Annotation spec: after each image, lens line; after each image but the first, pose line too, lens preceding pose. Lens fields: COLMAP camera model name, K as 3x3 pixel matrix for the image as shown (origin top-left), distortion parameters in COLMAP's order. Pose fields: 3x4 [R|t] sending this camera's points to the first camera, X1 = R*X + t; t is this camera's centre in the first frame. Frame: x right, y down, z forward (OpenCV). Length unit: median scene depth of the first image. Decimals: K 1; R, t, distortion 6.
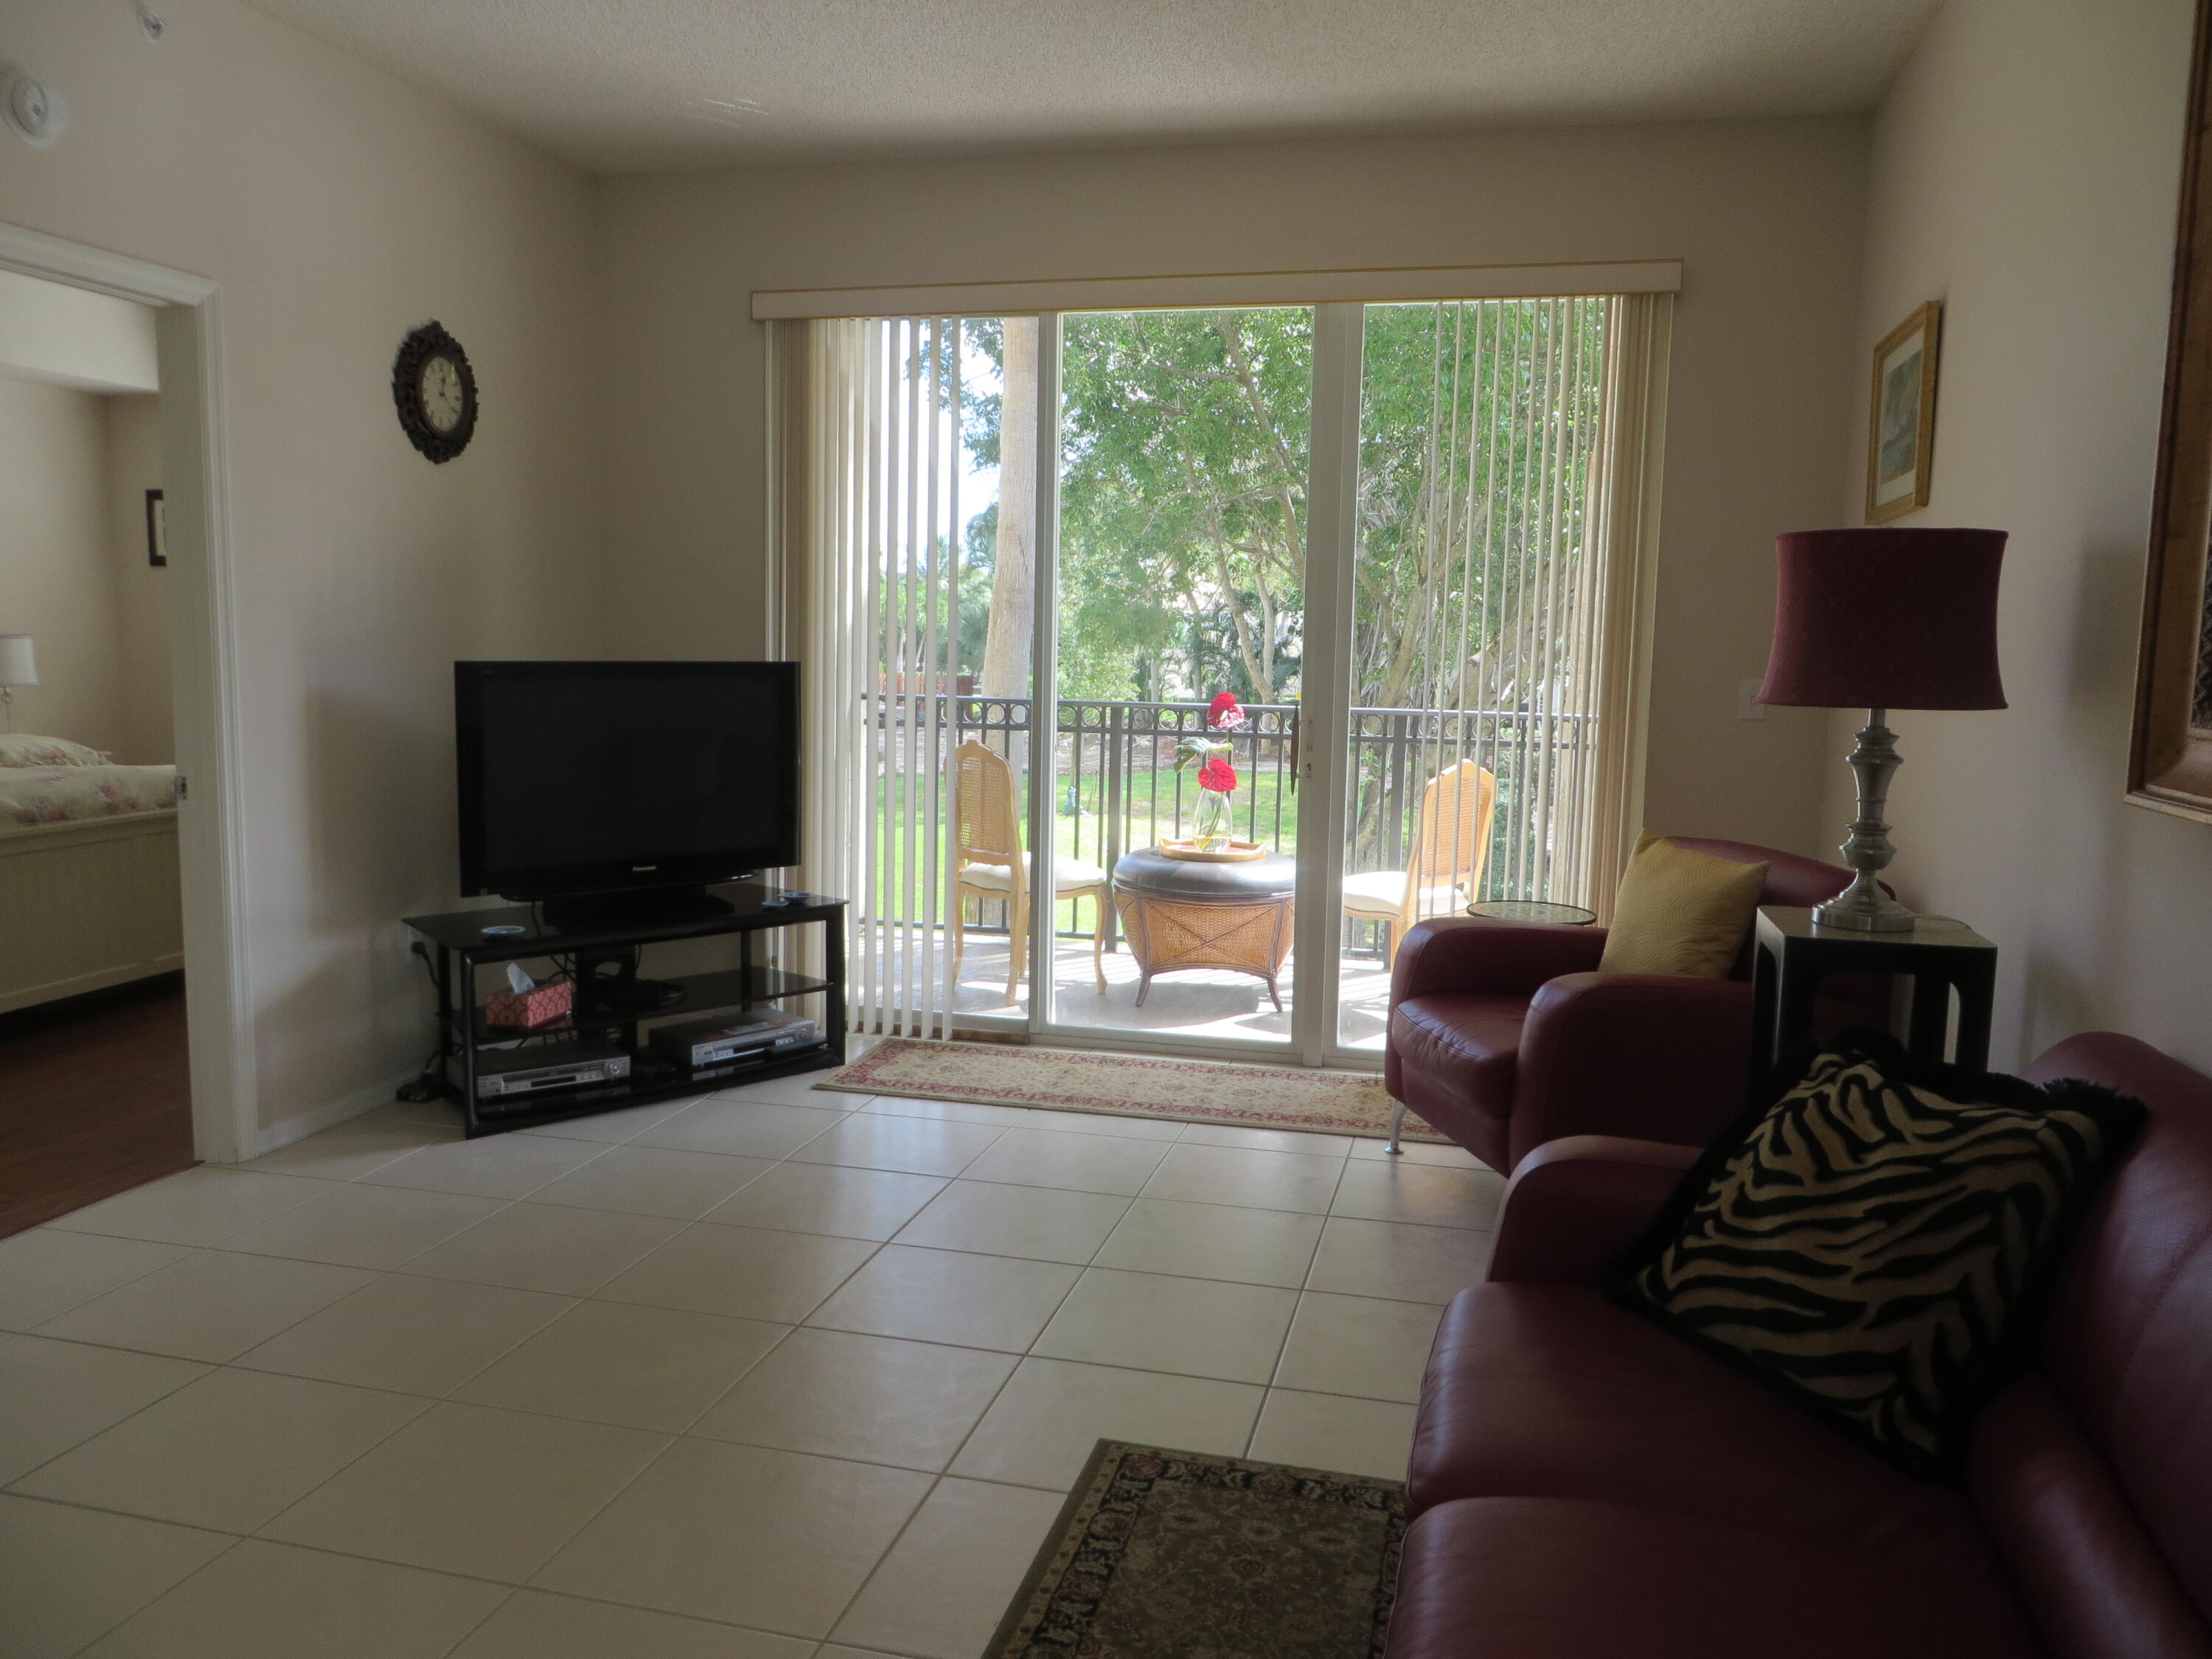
lens RADIAL K [[1655.1, 0, 1094.9], [0, 1655.1, 834.5], [0, 0, 1]] dist [-0.009649, 0.000577]
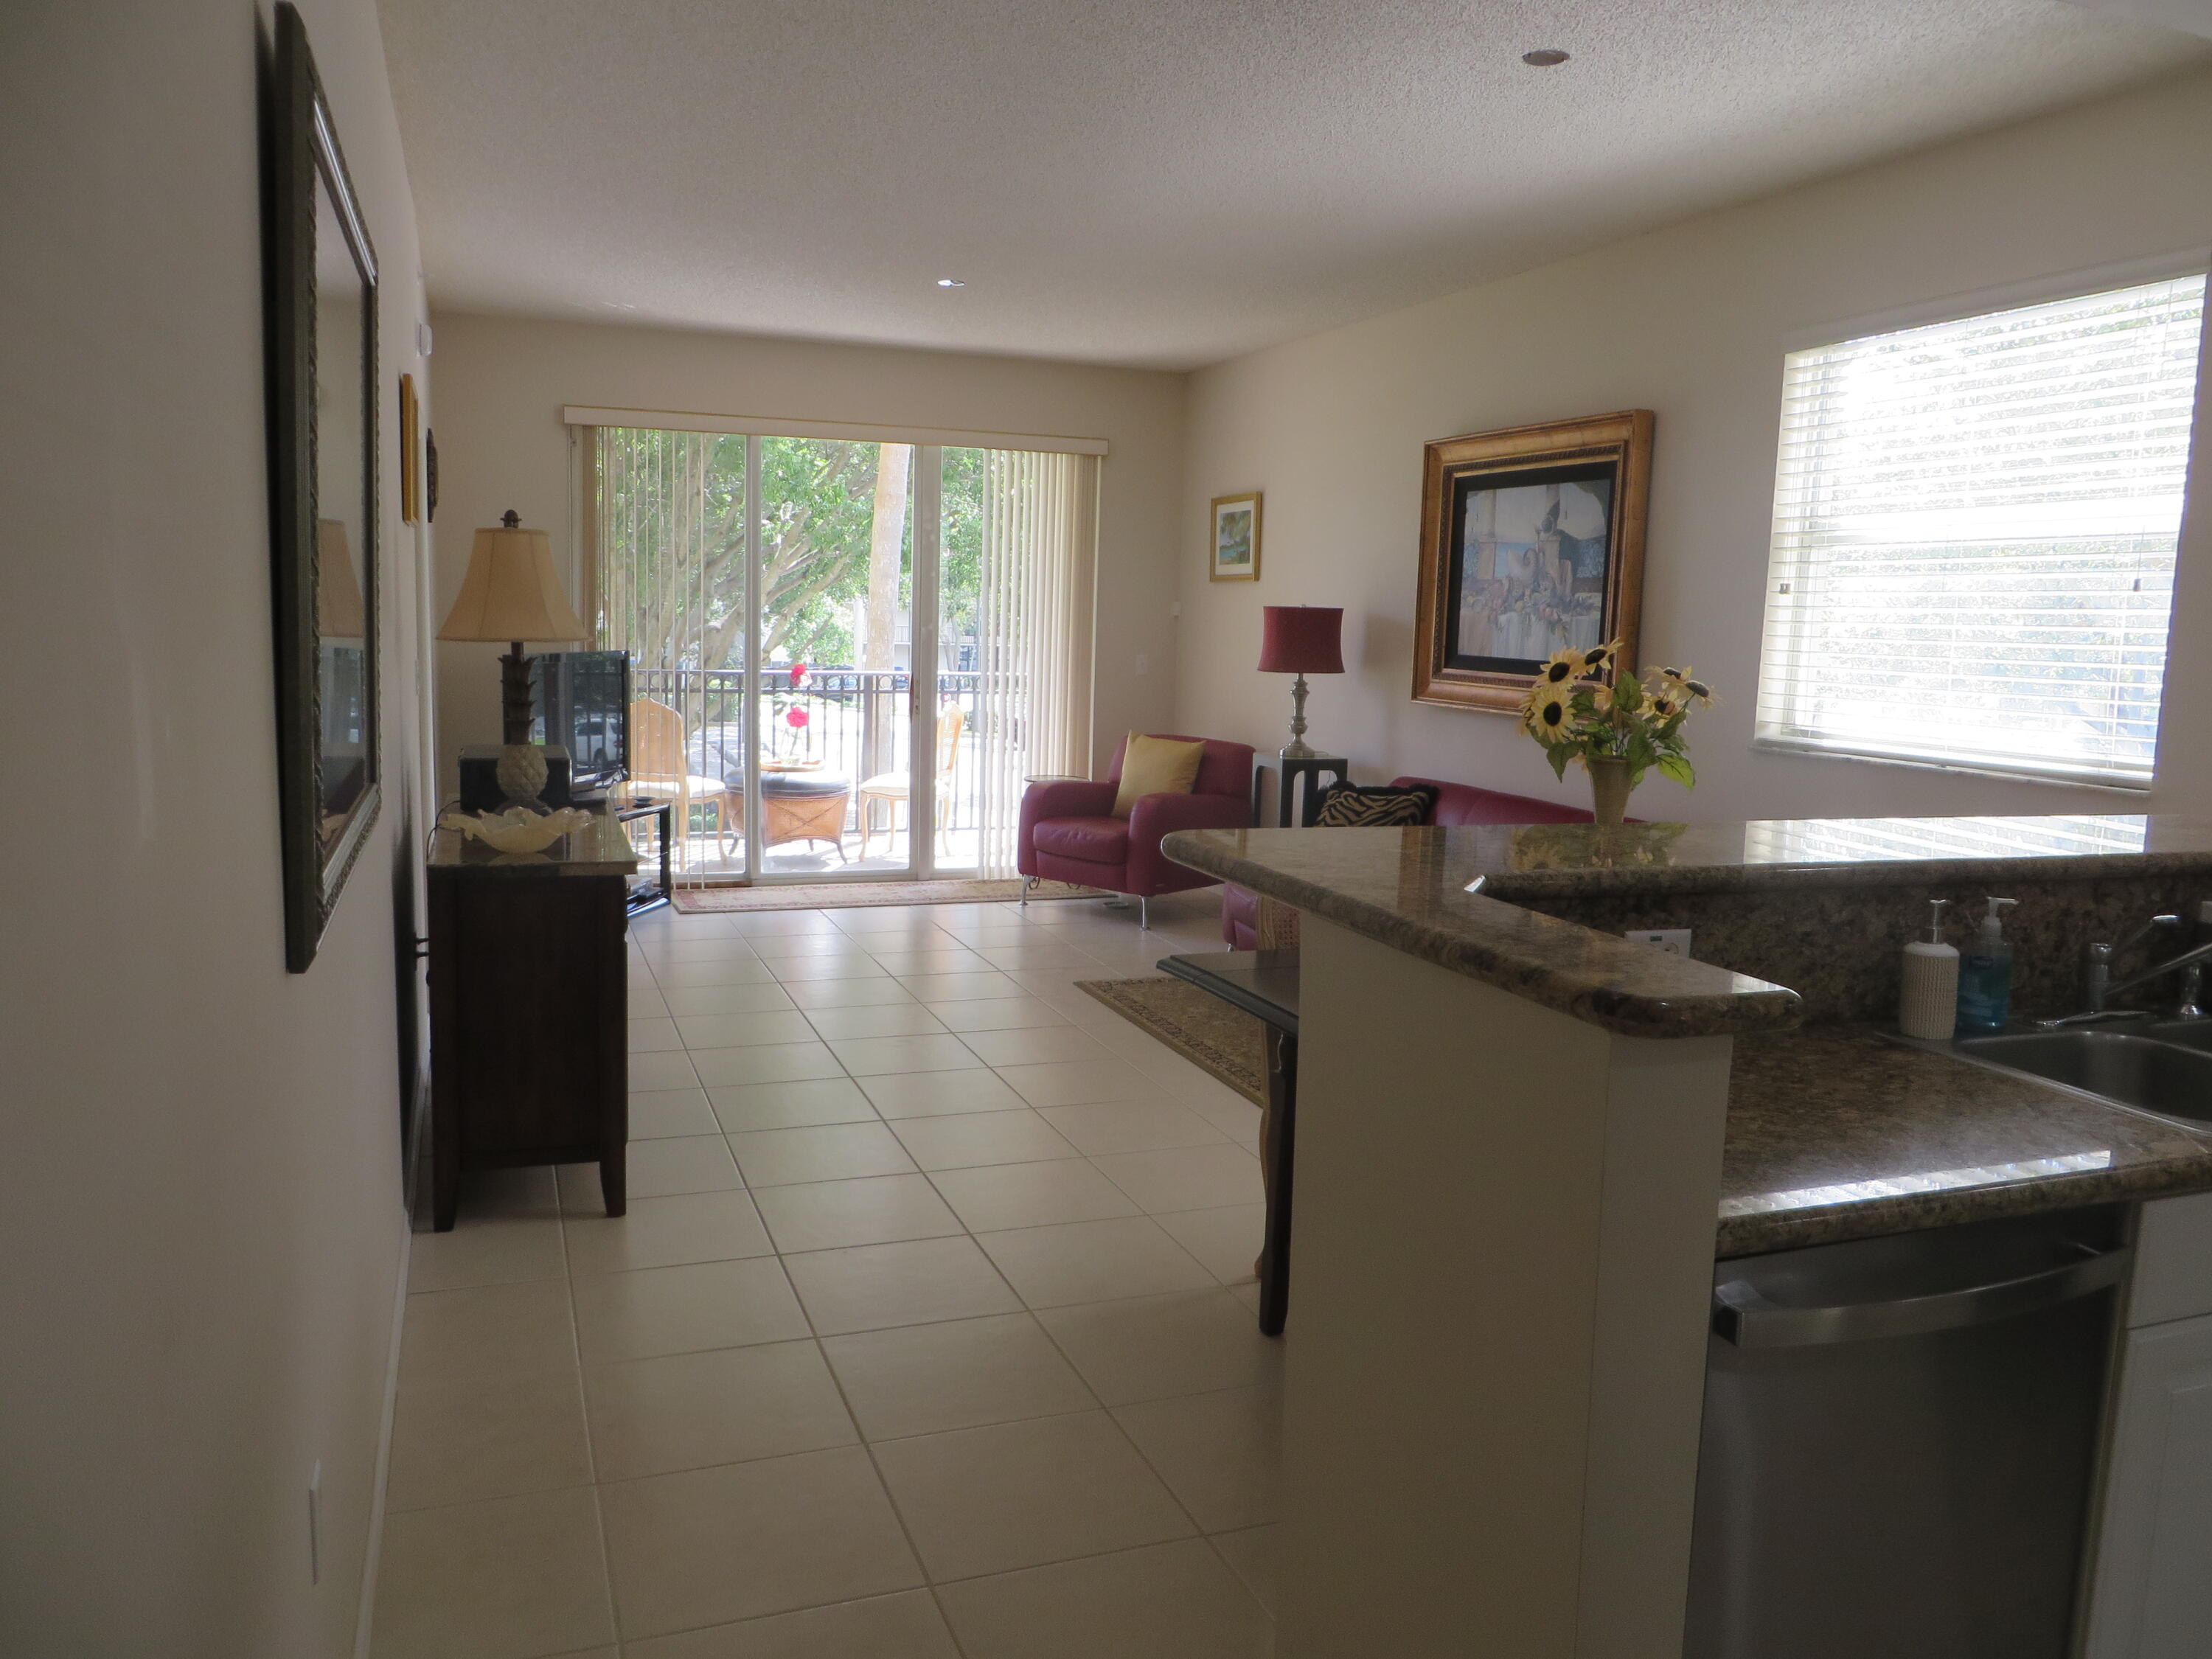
lens RADIAL K [[1654.4, 0, 1043.5], [0, 1654.4, 830.5], [0, 0, 1]] dist [0.023544, 0.000659]
pose [[0.839298, -0.068993, 0.539276, -0.759745], [0.054411, 0.997595, 0.042946, 0.022556], [-0.540942, -0.006702, 0.841033, -0.581266]]
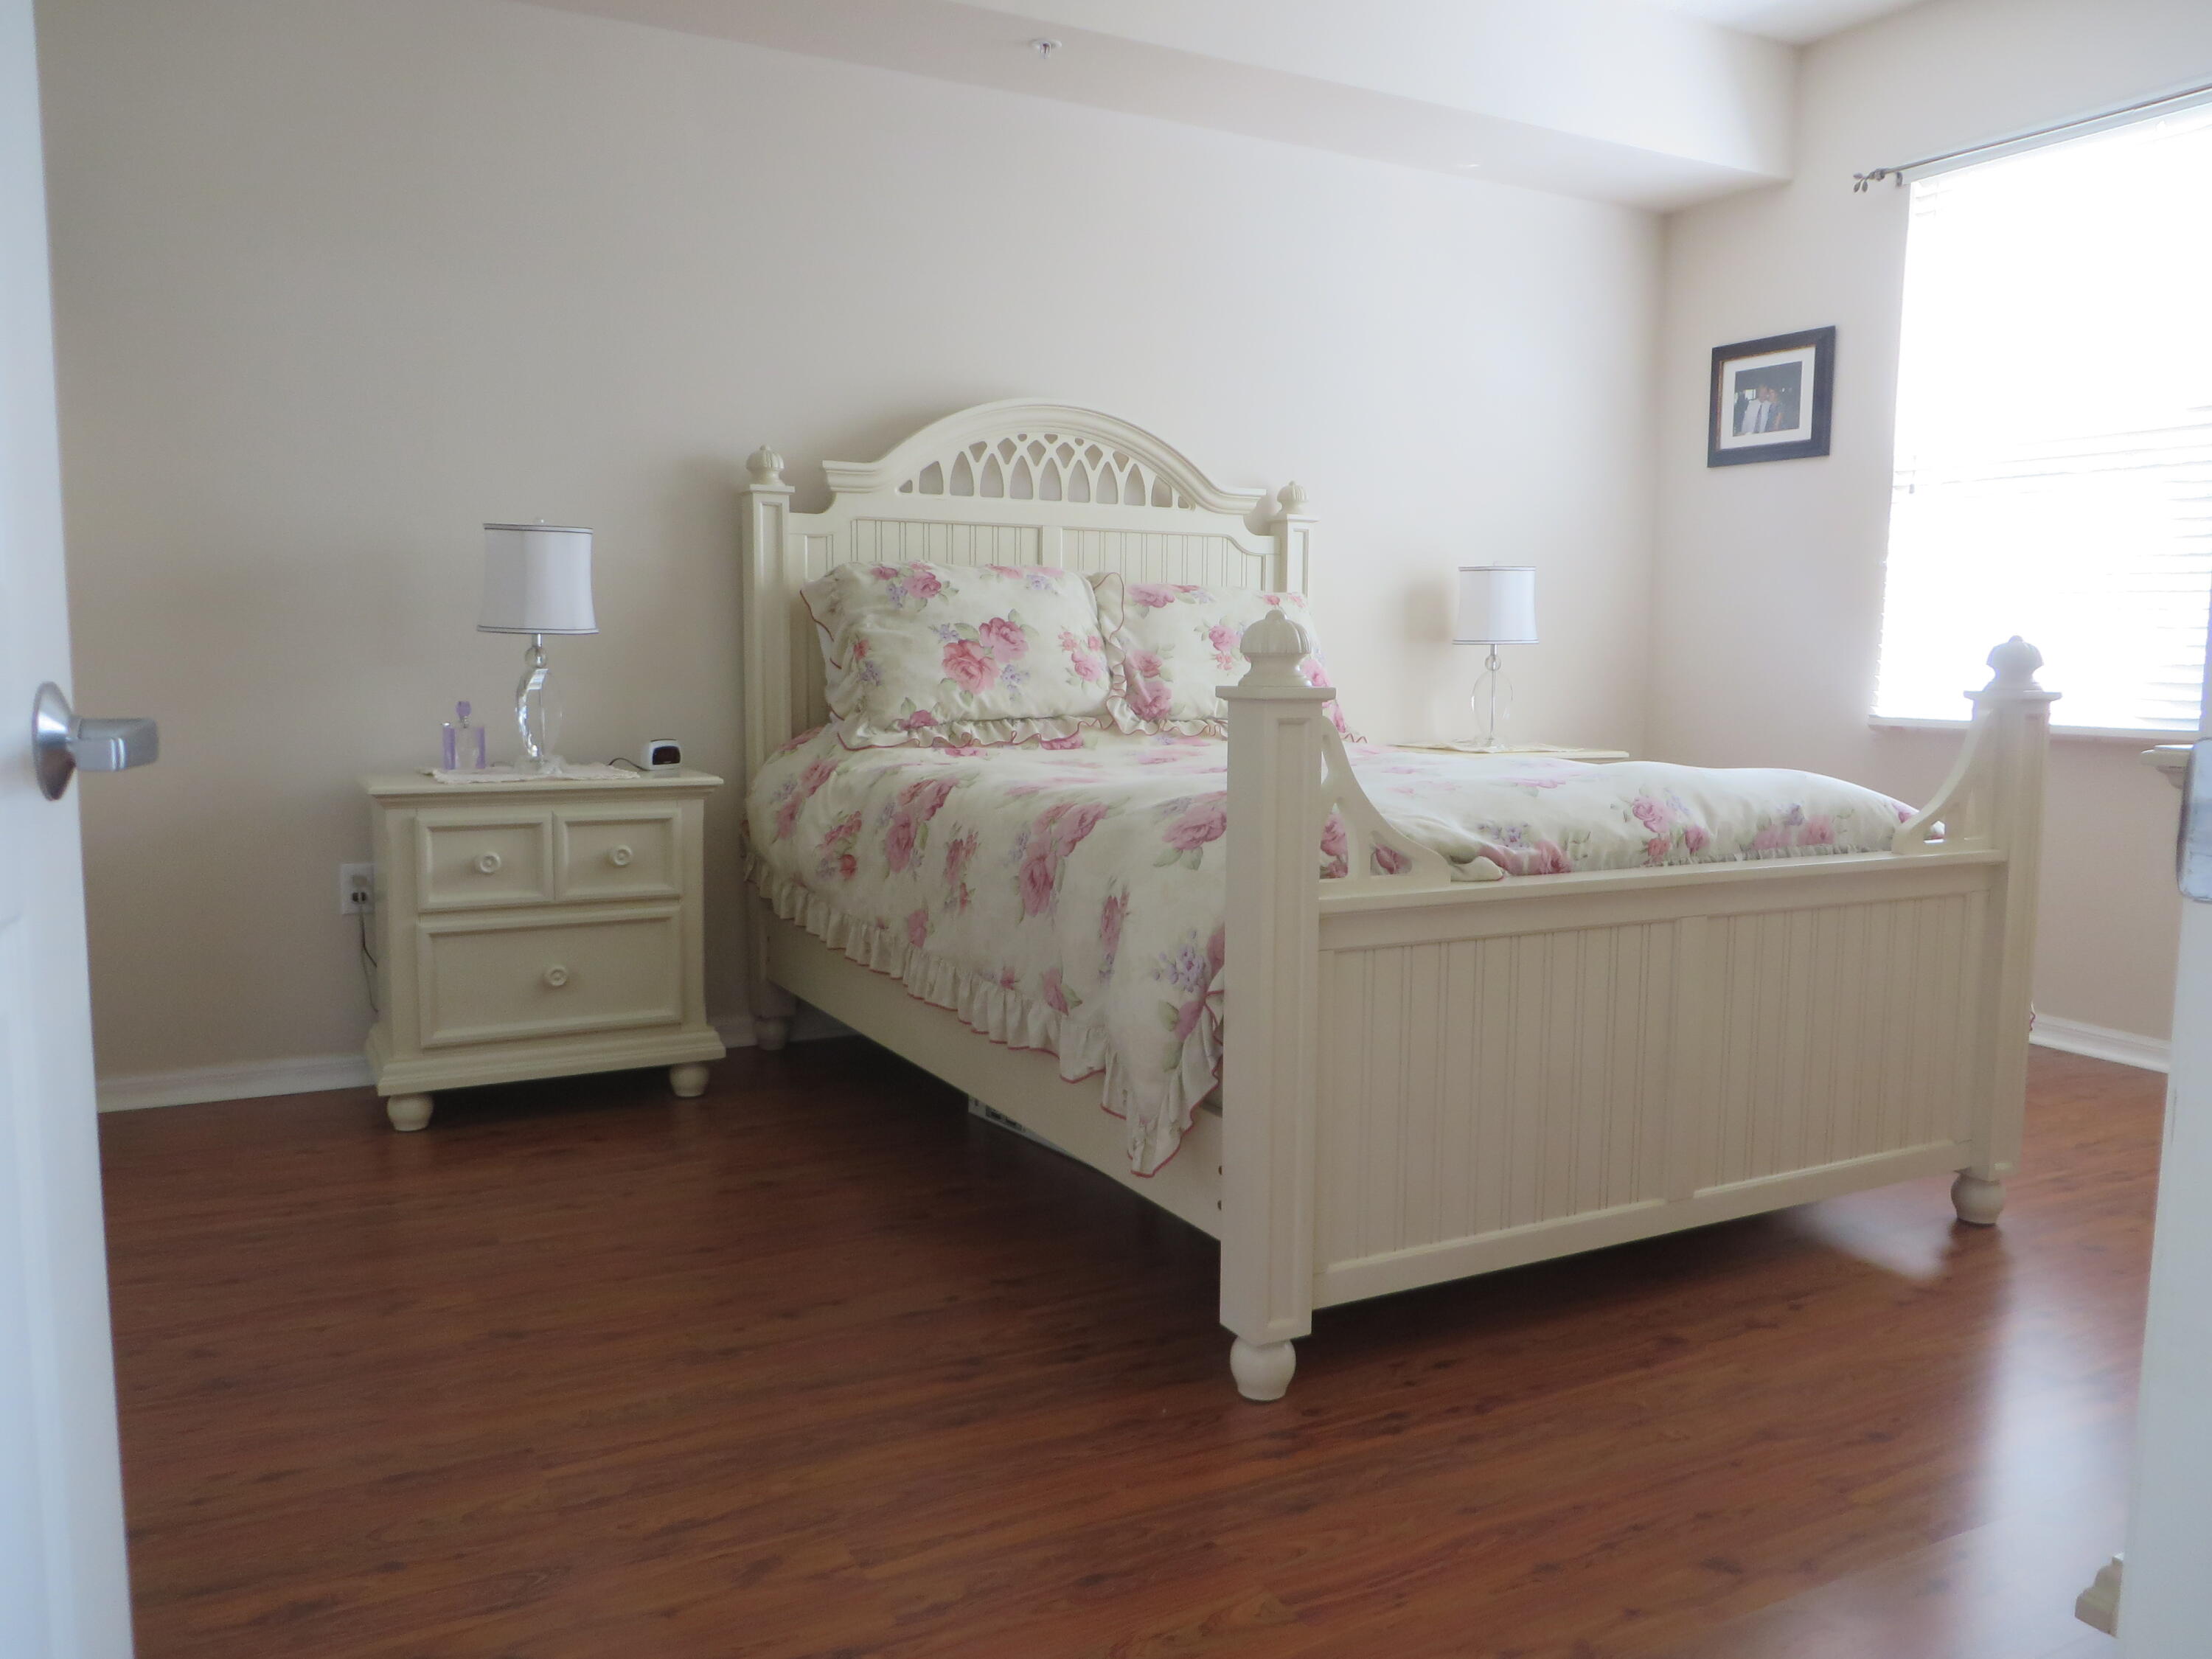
lens RADIAL K [[1655.1, 0, 1094.9], [0, 1655.1, 834.5], [0, 0, 1]] dist [-0.009649, 0.000577]
pose [[0.670810, 0.070339, -0.738286, -0.427830], [-0.088575, 0.995965, 0.014409, -0.017014], [0.736321, 0.055727, 0.674333, 0.687607]]
